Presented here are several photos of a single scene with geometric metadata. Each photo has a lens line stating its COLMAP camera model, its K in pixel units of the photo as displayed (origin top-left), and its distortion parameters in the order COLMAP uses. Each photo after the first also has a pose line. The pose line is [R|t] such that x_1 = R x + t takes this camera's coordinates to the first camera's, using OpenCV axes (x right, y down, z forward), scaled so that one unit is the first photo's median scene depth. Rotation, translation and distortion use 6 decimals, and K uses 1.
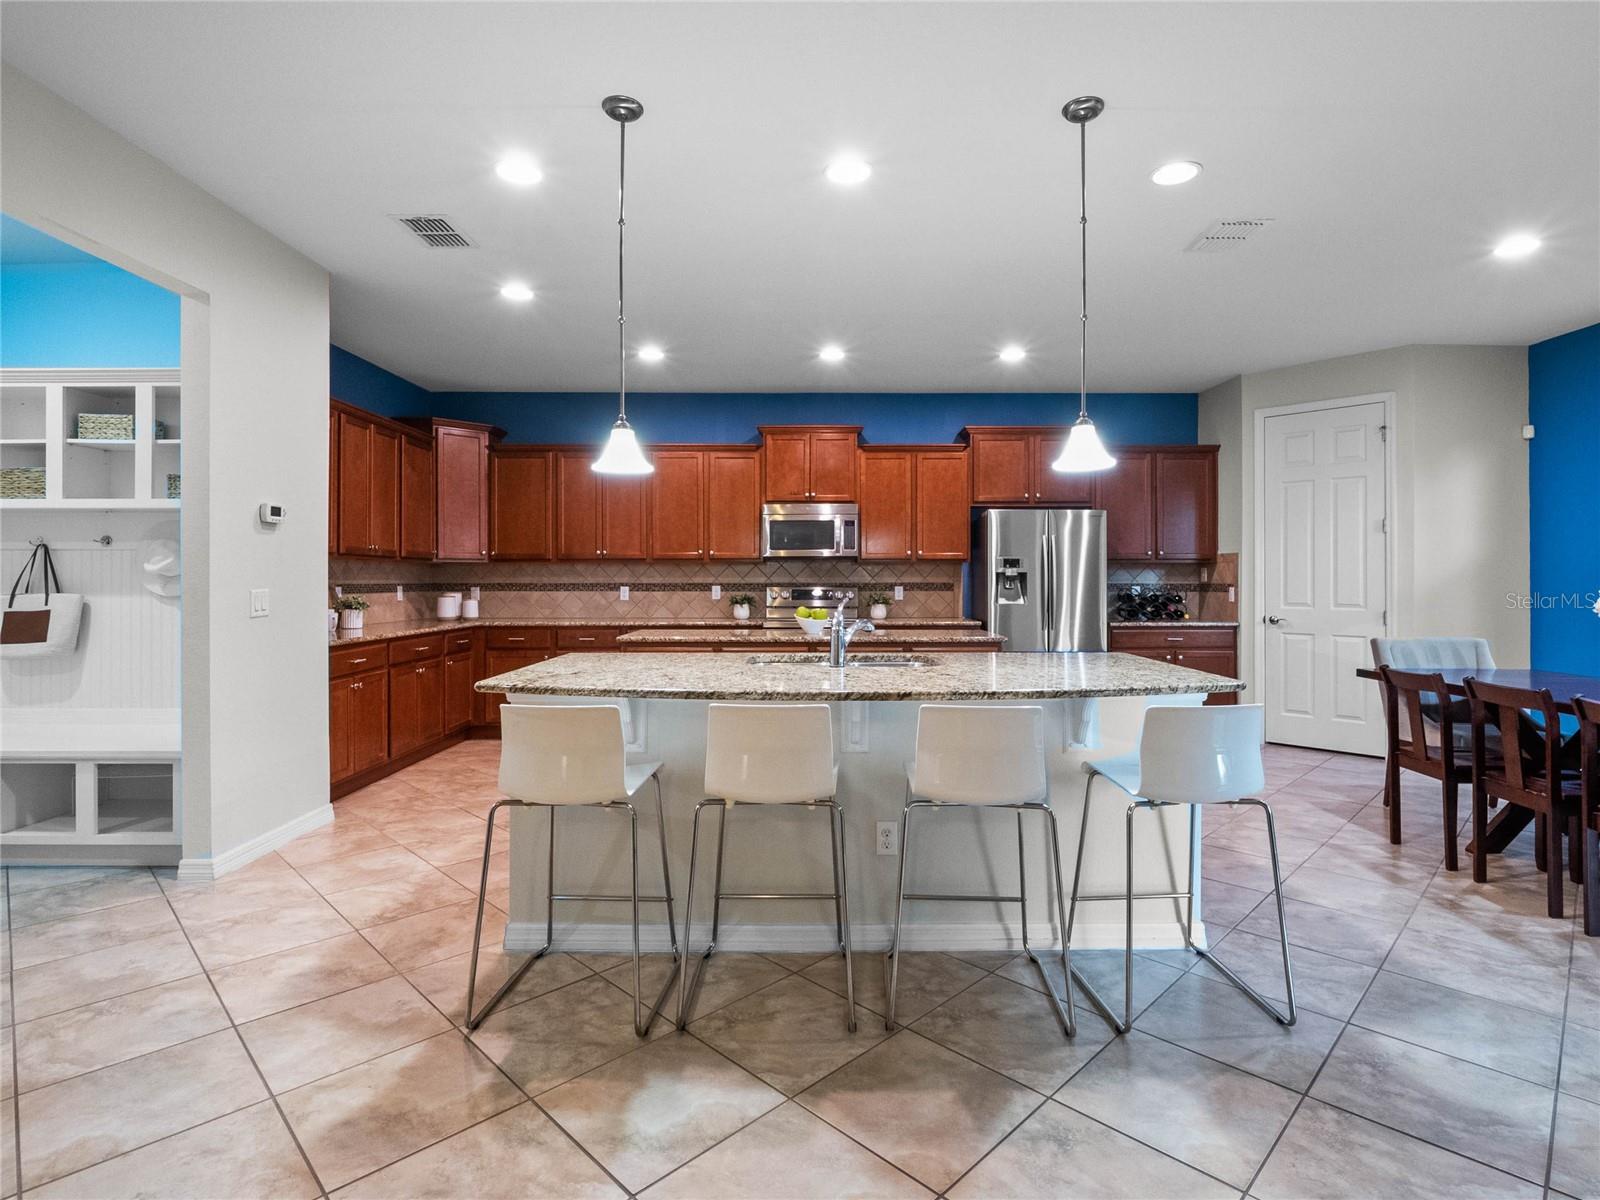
lens RADIAL K [[811.6, 0, 813.8], [0, 811.6, 575.3], [0, 0, 1]] dist [0.002960, -0.010491]
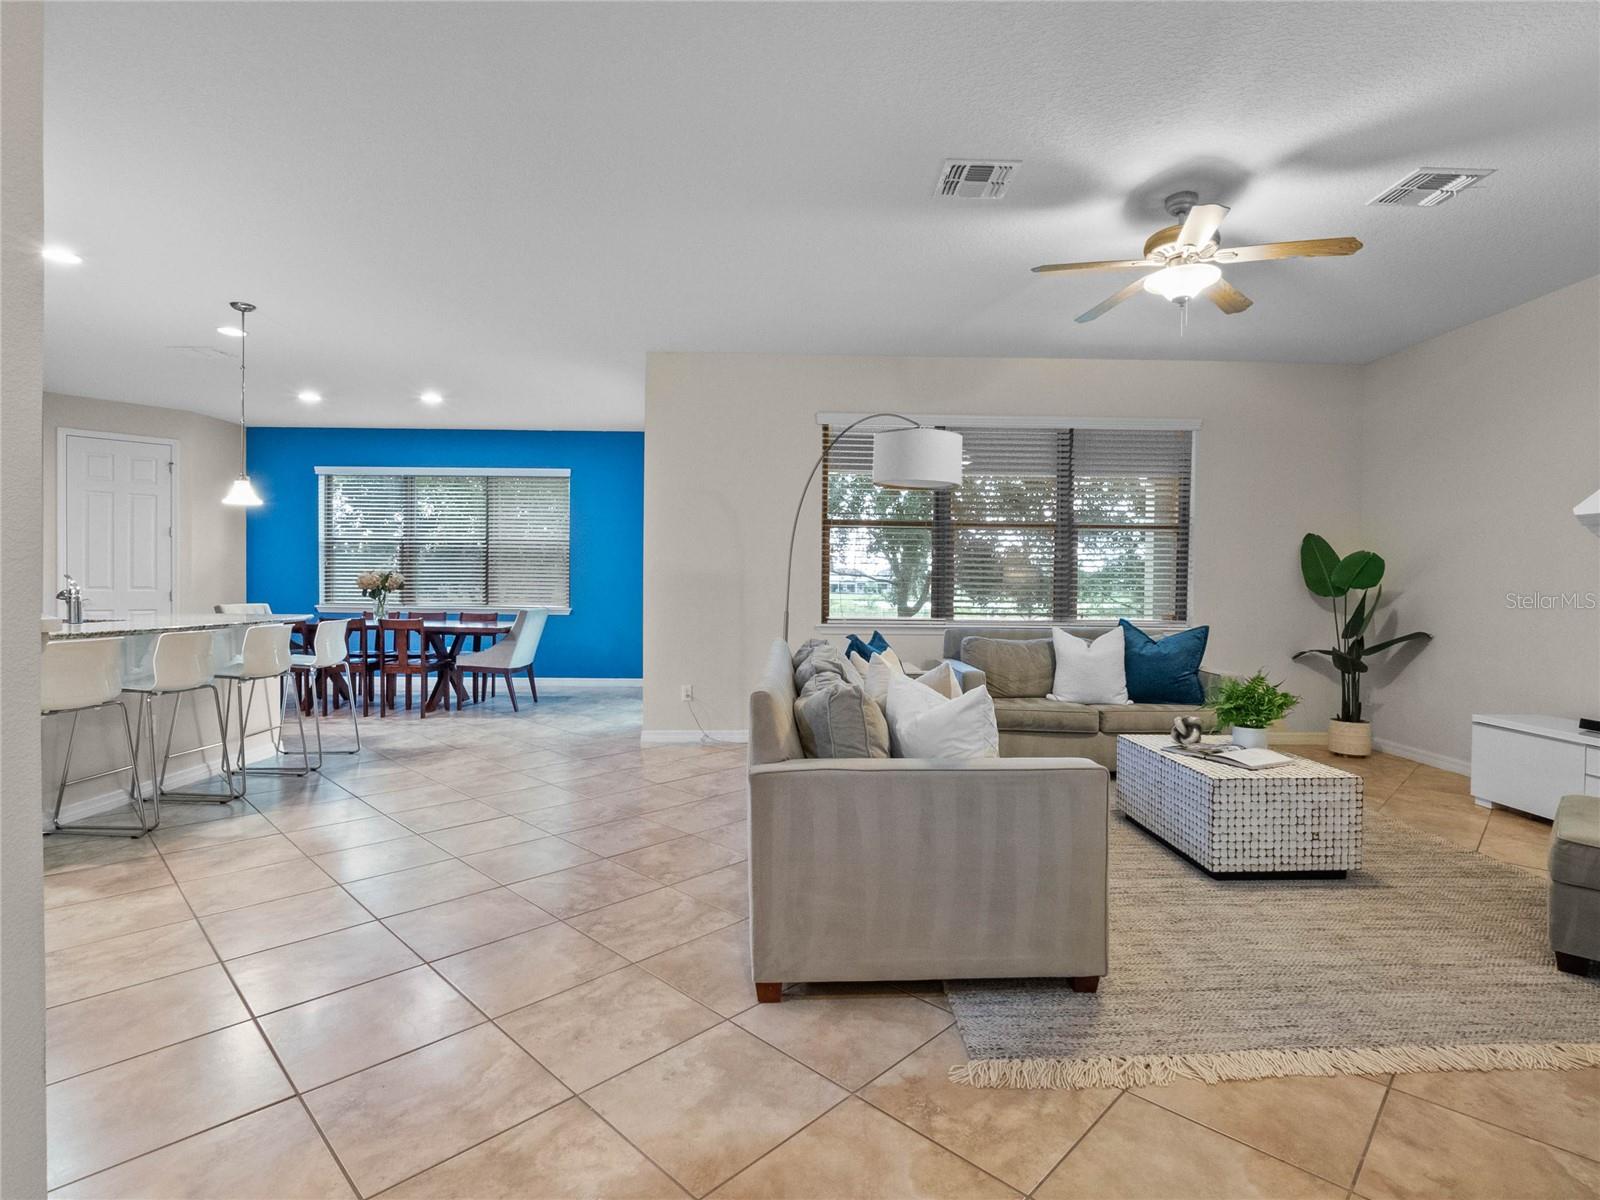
lens RADIAL K [[803.0, 0, 820.8], [0, 803.0, 594.0], [0, 0, 1]] dist [-0.002484, -0.008468]
pose [[-0.012659, -0.013113, 0.999834, -0.651829], [-0.014360, 0.999813, 0.012931, 0.012685], [-0.999817, -0.014194, -0.012845, -0.123791]]
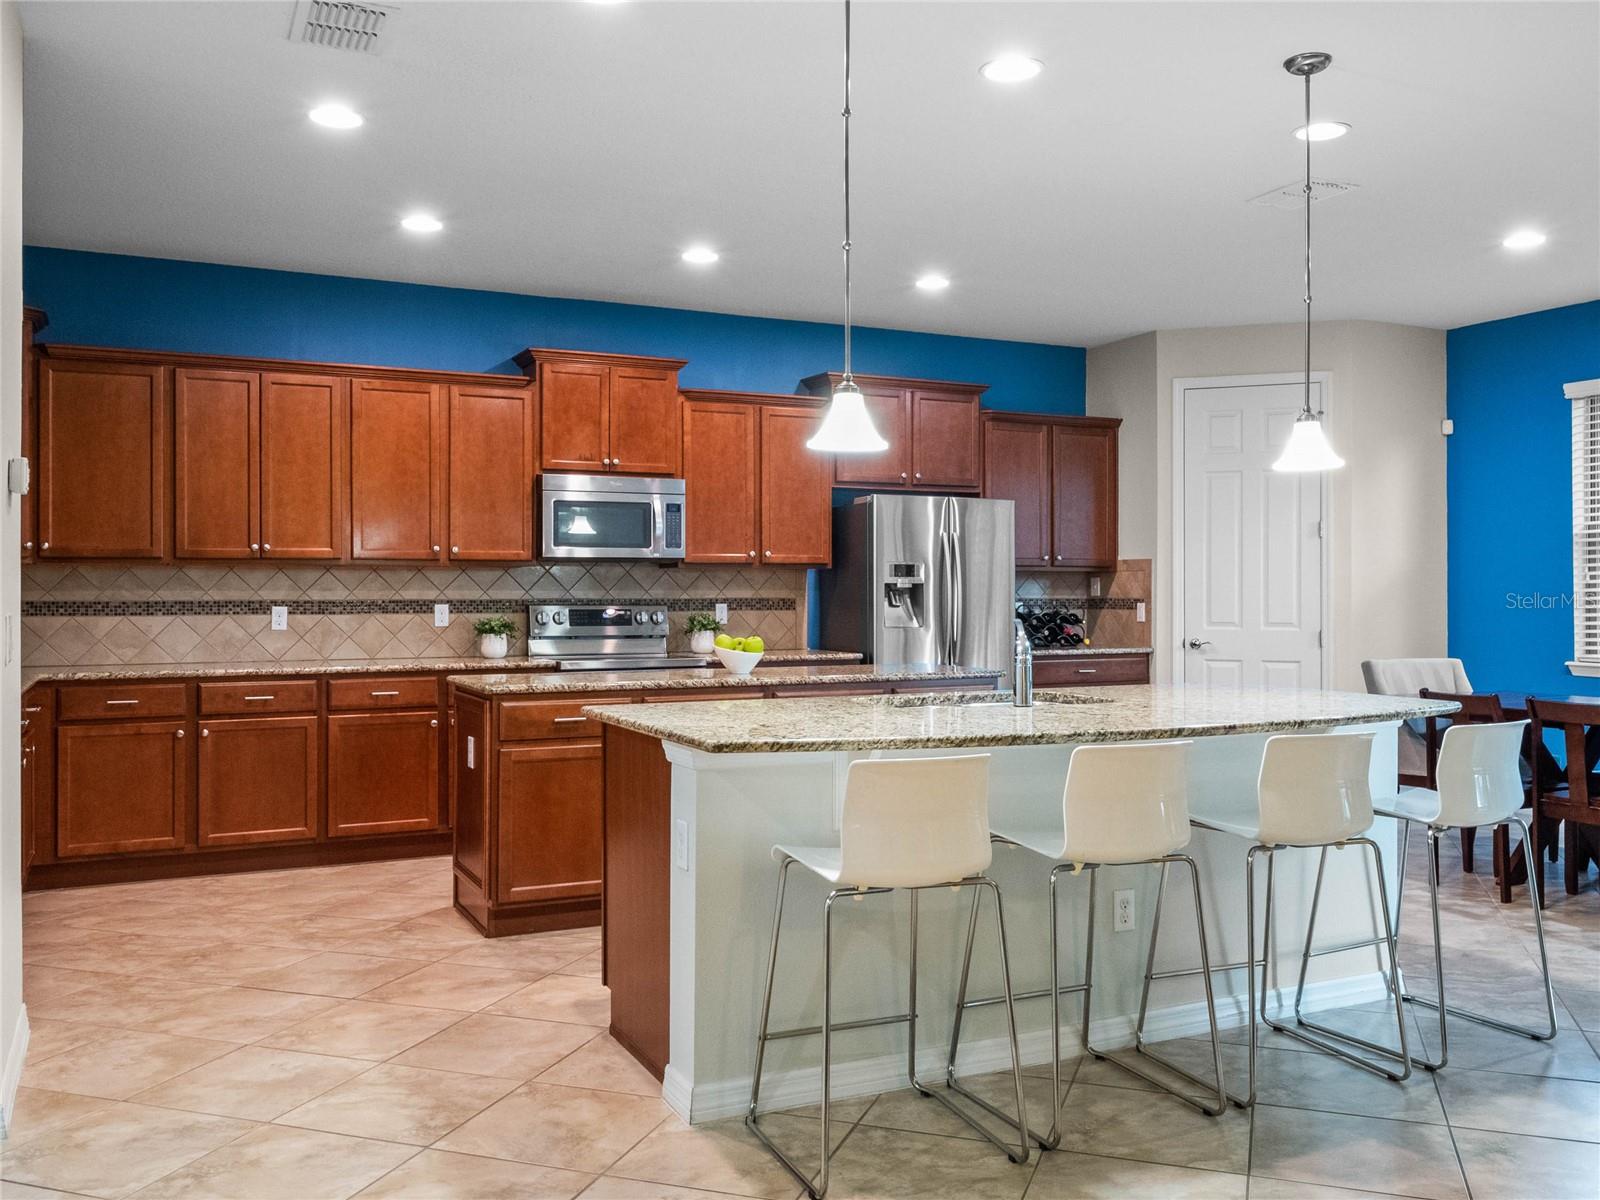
lens RADIAL K [[1363.4, 0, 817.1], [0, 1363.4, 584.3], [0, 0, 1]] dist [0.040681, -0.068778]
pose [[0.899068, 0.001734, 0.437806, -0.352424], [-0.001639, 0.999998, -0.000596, -0.002148], [-0.437806, -0.000182, 0.899069, -0.048460]]
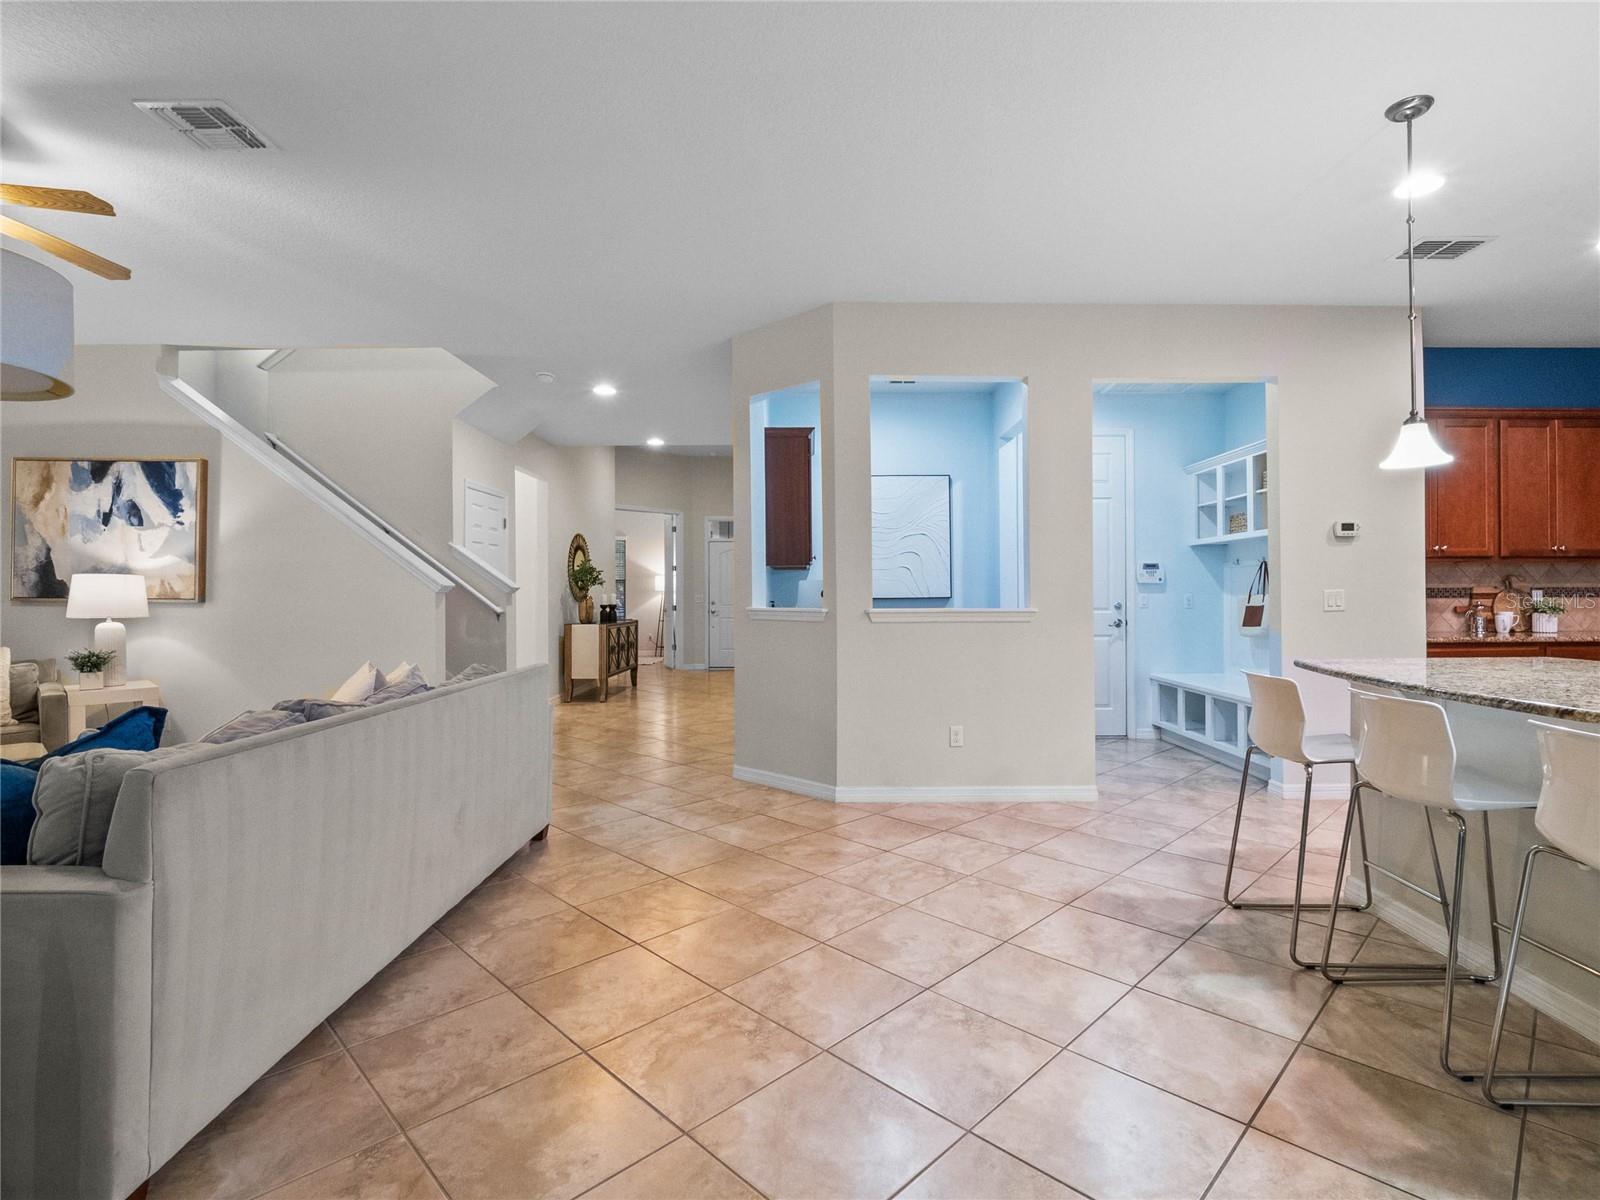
lens RADIAL K [[778.0, 0, 816.2], [0, 778.0, 596.3], [0, 0, 1]] dist [-0.017400, -0.000825]
pose [[-0.000252, 0.000156, -1.000000, 0.314172], [0.008720, 0.999962, 0.000154, 0.012213], [0.999962, -0.008720, -0.000253, 0.111226]]
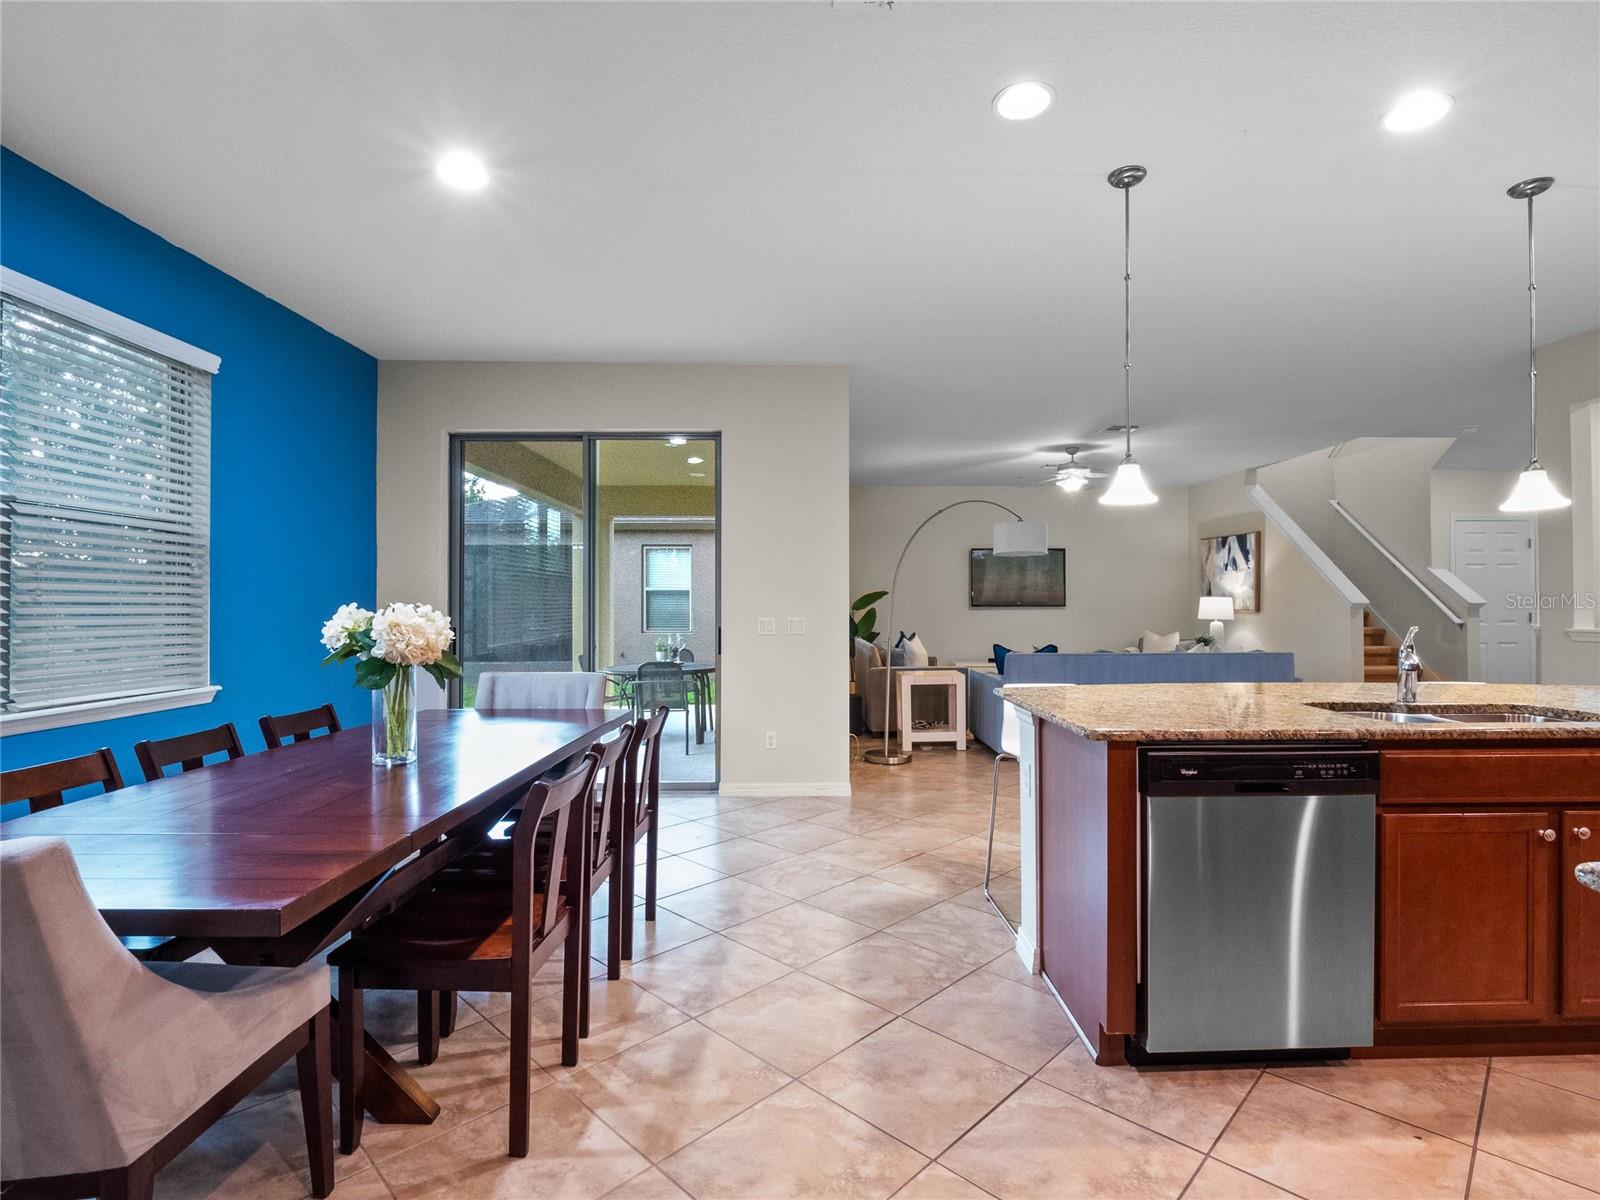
lens RADIAL K [[786.6, 0, 827.4], [0, 786.6, 601.3], [0, 0, 1]] dist [-0.000549, -0.008541]
pose [[-0.999784, 0.000244, -0.020803, 0.333166], [0.000396, 0.999973, -0.007321, 0.003257], [0.020801, -0.007328, -0.999757, 0.899753]]
